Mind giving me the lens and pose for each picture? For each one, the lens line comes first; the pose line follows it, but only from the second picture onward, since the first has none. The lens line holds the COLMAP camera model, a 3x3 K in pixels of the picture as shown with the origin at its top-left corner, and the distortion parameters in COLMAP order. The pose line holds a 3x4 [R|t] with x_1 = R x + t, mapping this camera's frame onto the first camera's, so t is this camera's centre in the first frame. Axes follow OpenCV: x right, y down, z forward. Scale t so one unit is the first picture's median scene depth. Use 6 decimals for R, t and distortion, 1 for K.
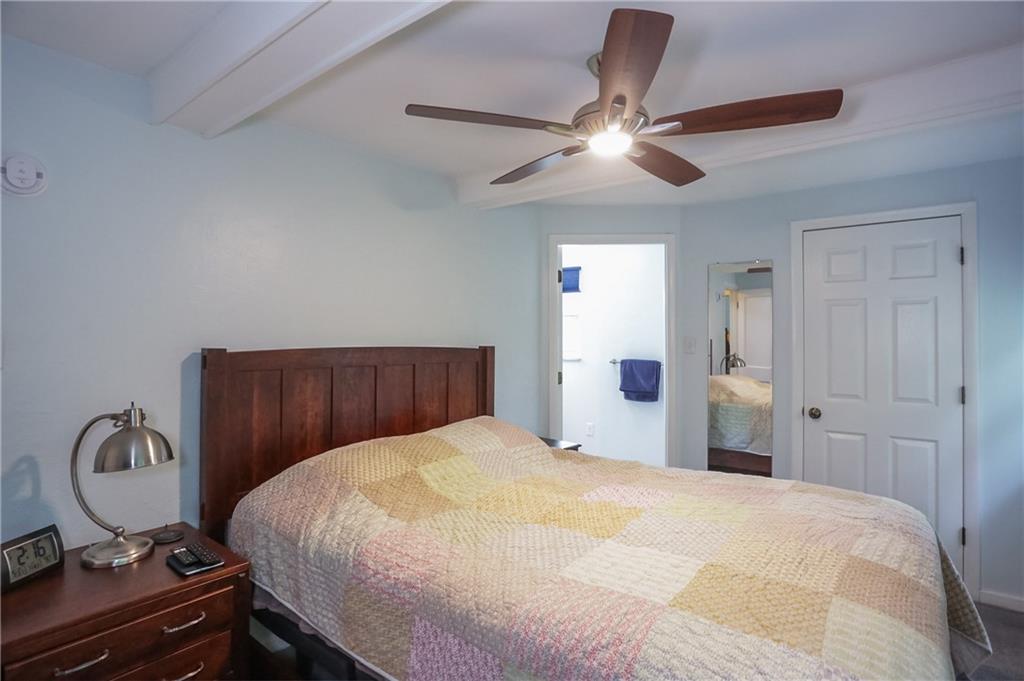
lens RADIAL K [[532.6, 0, 512.0], [0, 532.6, 340.5], [0, 0, 1]] dist [-0.055408, -0.000025]
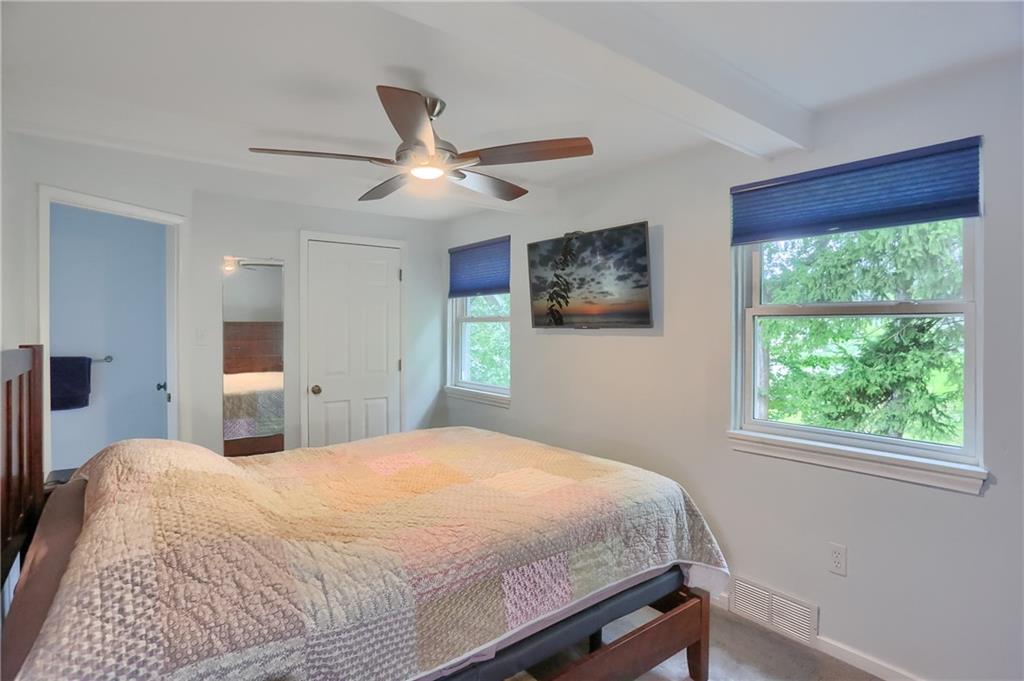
lens RADIAL K [[523.6, 0, 506.4], [0, 523.6, 335.9], [0, 0, 1]] dist [-0.016359, 0.001333]
pose [[0.221513, -0.020588, 0.974940, -0.599734], [0.002767, 0.999786, 0.020484, -0.013553], [-0.975154, -0.001840, 0.221522, 0.335669]]
